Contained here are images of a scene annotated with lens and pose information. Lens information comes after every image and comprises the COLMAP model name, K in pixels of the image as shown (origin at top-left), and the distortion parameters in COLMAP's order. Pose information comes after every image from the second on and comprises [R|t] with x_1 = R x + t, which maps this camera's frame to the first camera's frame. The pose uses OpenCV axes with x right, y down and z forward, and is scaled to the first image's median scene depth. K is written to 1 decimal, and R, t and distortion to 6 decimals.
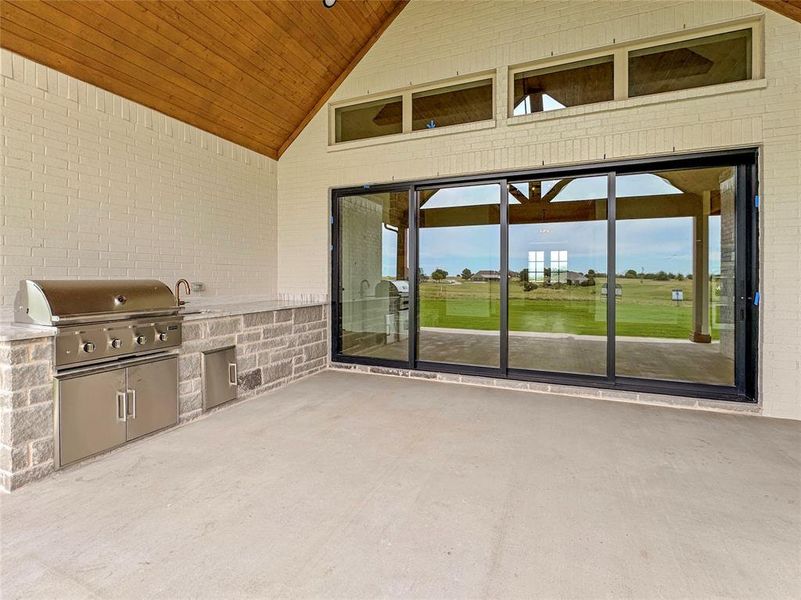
lens RADIAL K [[398.1, 0, 399.9], [0, 398.1, 279.8], [0, 0, 1]] dist [-0.003573, -0.000698]
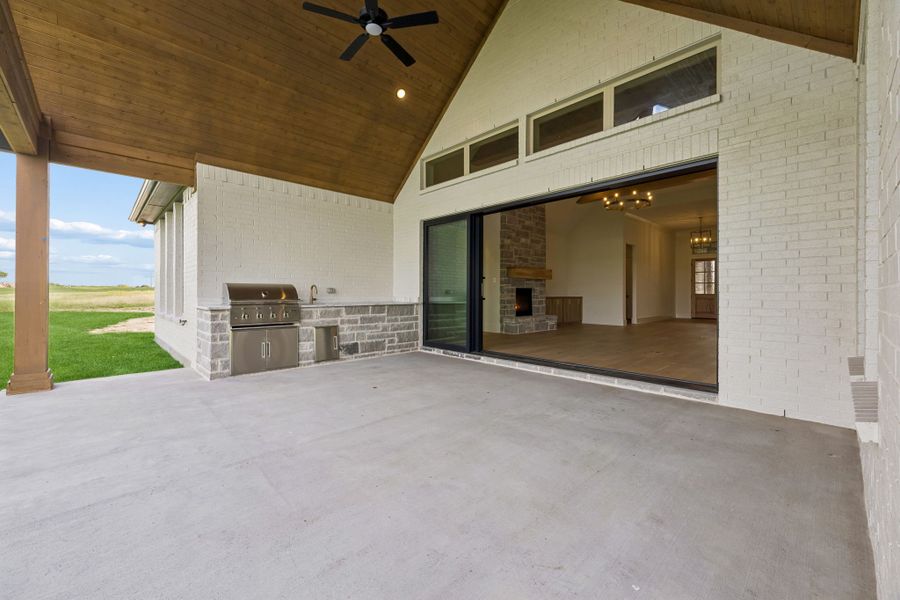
lens RADIAL K [[368.6, 0, 452.6], [0, 368.6, 294.3], [0, 0, 1]] dist [0.007000, -0.000043]
pose [[0.921867, 0.000203, -0.387507, 0.544346], [-0.001970, 0.999989, -0.004163, 0.040743], [0.387502, 0.004601, 0.921857, -0.182903]]
